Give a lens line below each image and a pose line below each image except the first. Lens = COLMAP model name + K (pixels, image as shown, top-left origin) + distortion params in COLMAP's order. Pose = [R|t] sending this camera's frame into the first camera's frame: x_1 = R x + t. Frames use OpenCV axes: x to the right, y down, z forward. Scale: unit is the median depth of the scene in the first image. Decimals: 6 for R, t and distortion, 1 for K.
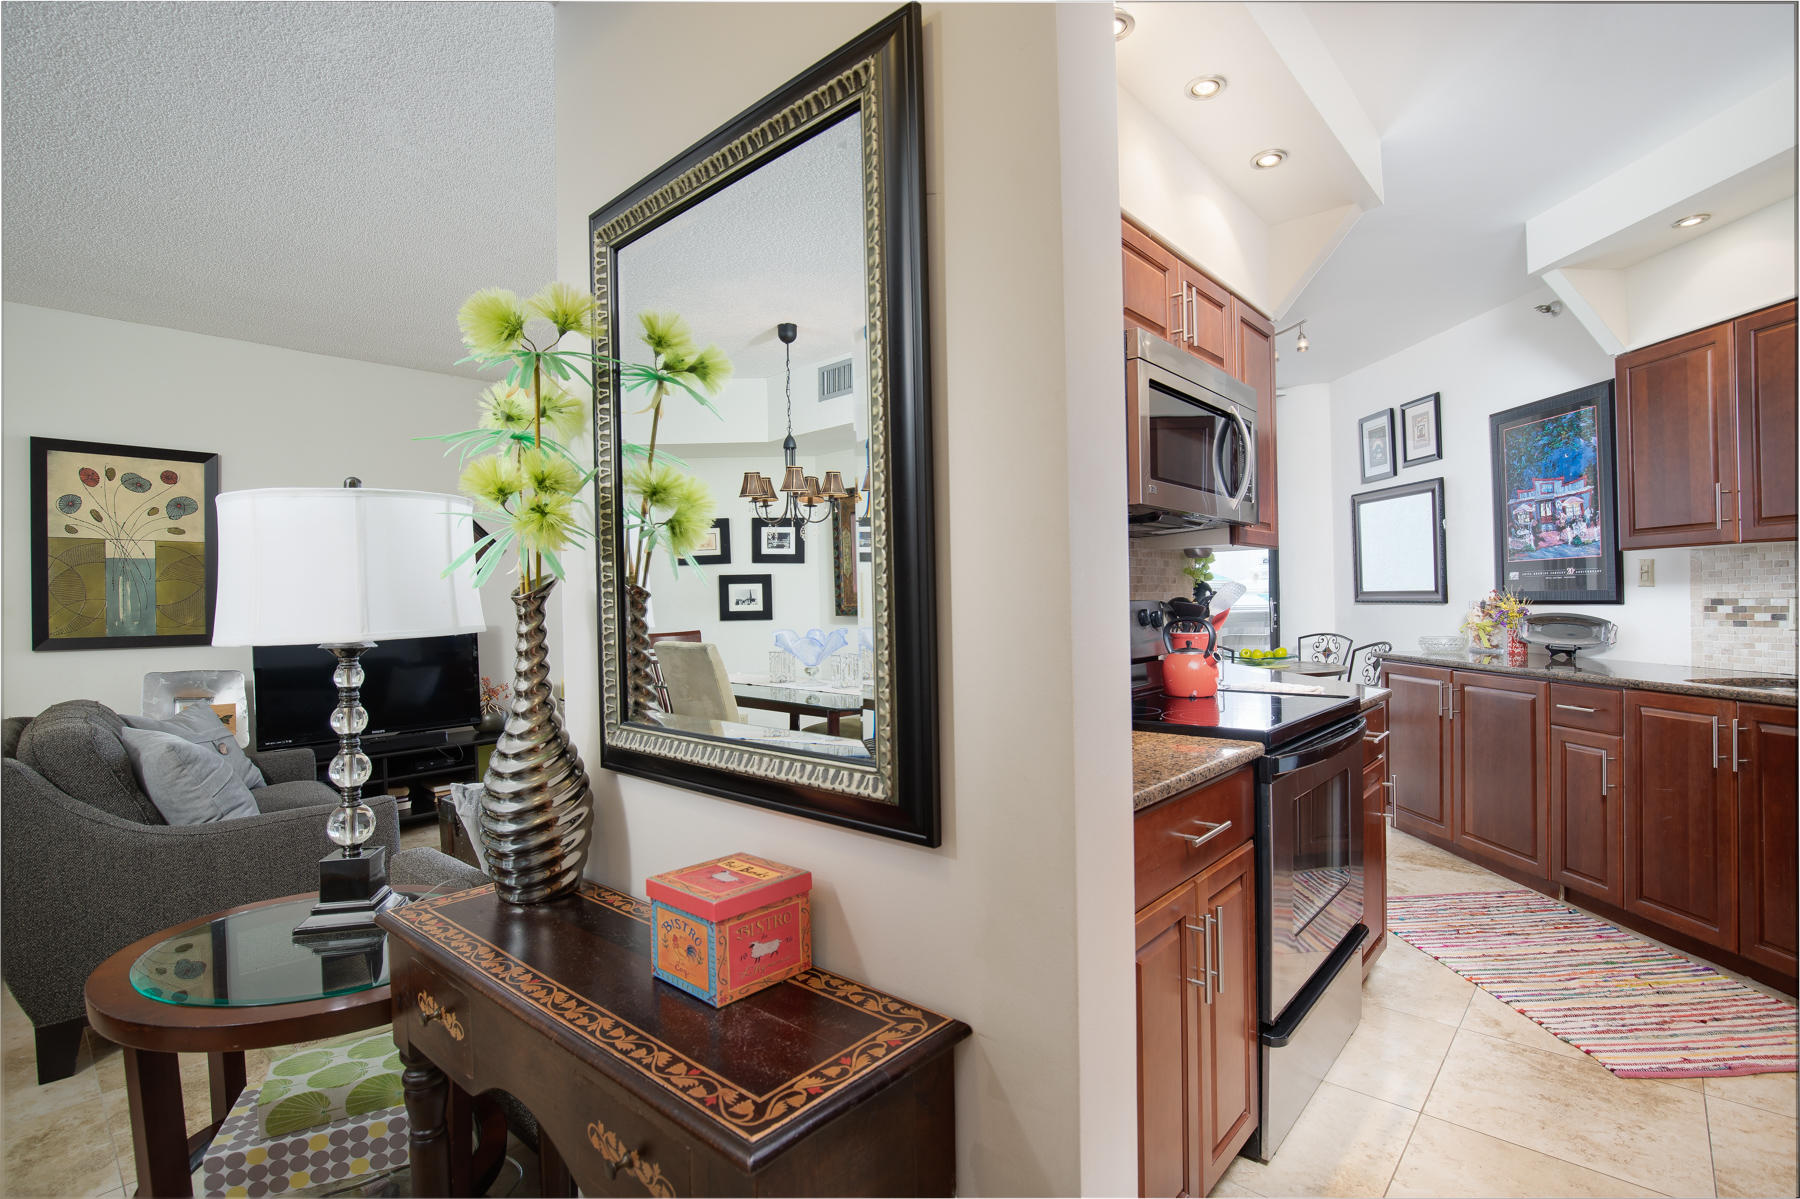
lens RADIAL K [[849.8, 0, 907.7], [0, 849.8, 596.3], [0, 0, 1]] dist [-0.029697, 0.006596]
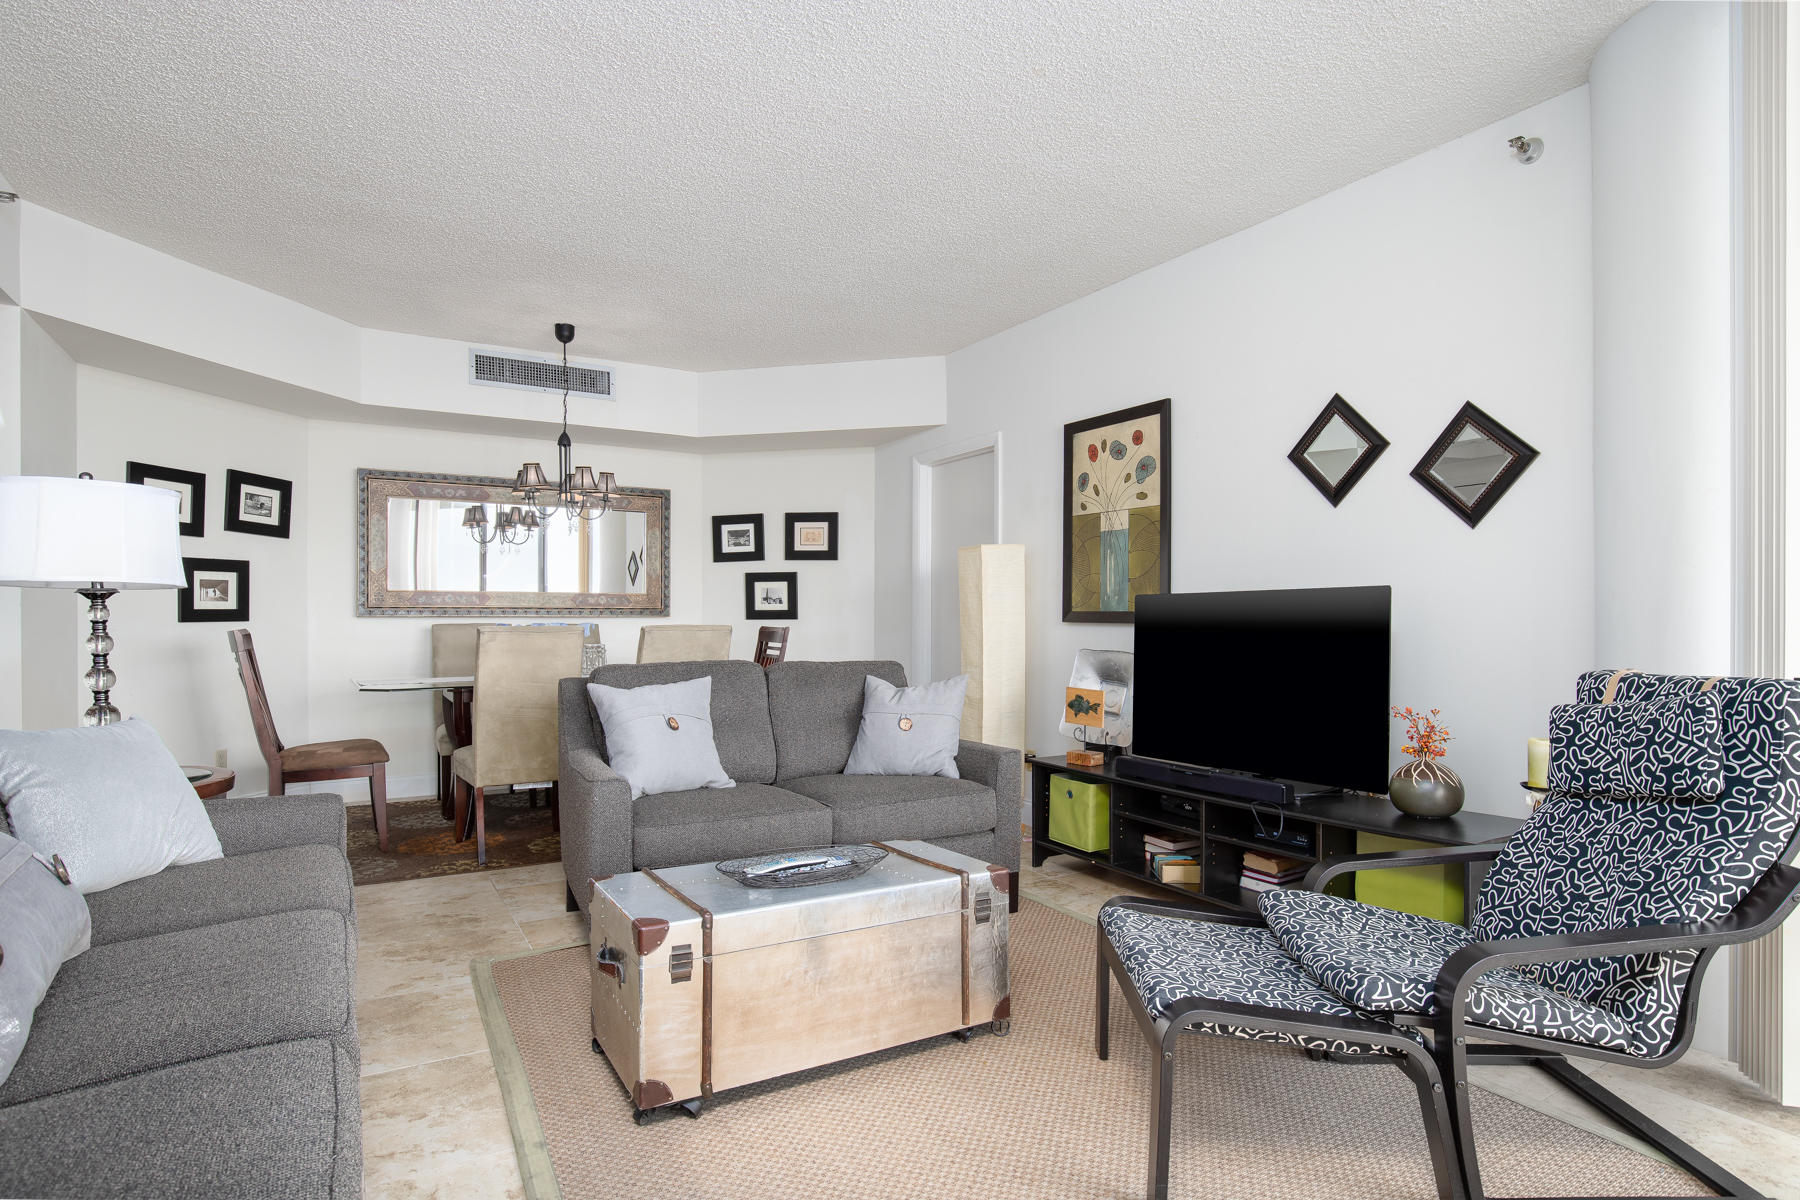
lens RADIAL K [[940.7, 0, 913.7], [0, 940.7, 621.7], [0, 0, 1]] dist [-0.019643, 0.000018]
pose [[-0.279071, 0.024680, -0.959953, 0.175752], [0.007219, 0.999695, 0.023603, 0.033090], [0.960243, -0.000343, -0.279164, 1.100918]]
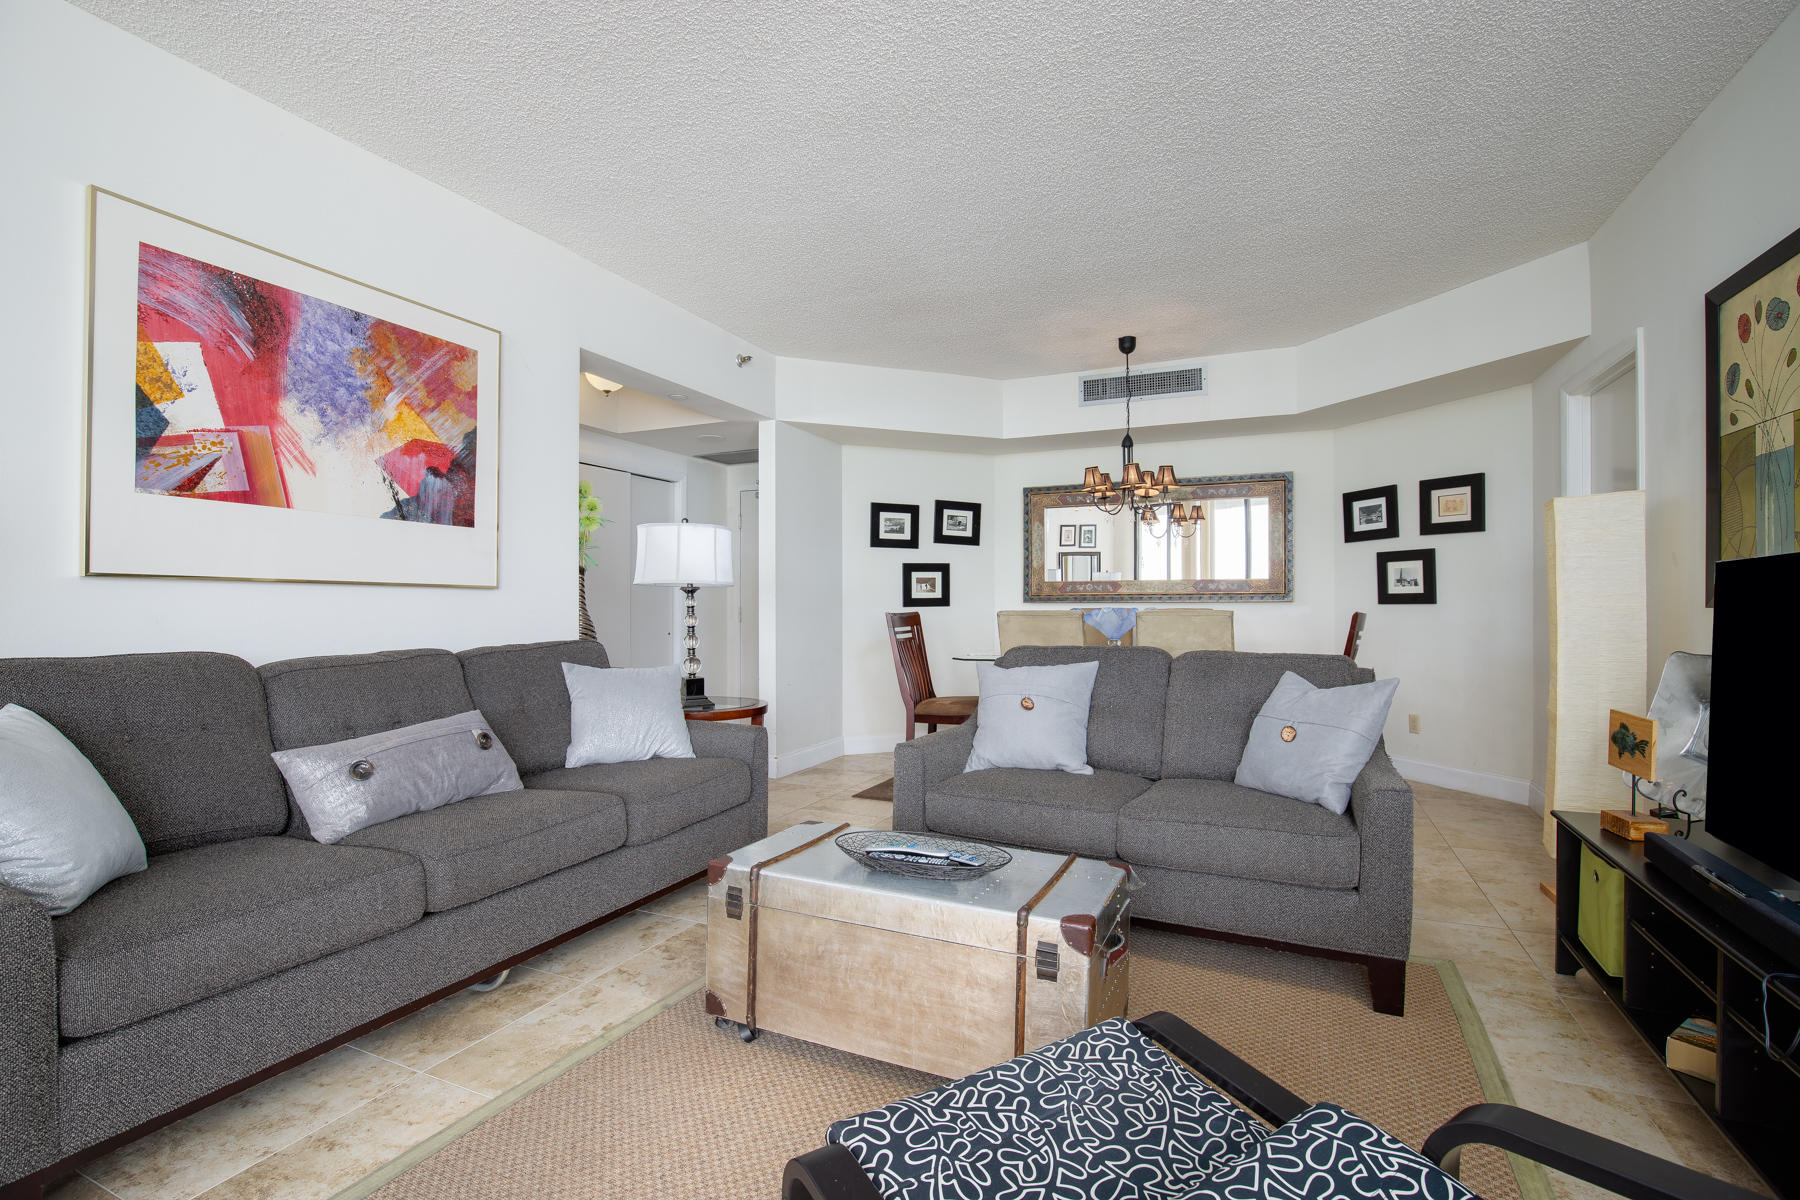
lens RADIAL K [[827.6, 0, 900.0], [0, 827.6, 600.0], [0, 0, 1]] dist [-0.038599, 0.008262]
pose [[-0.951025, 0.022214, -0.308315, -0.207371], [0.023377, 0.999727, -0.000080, 0.041911], [0.308229, -0.007283, -0.951284, 1.355674]]
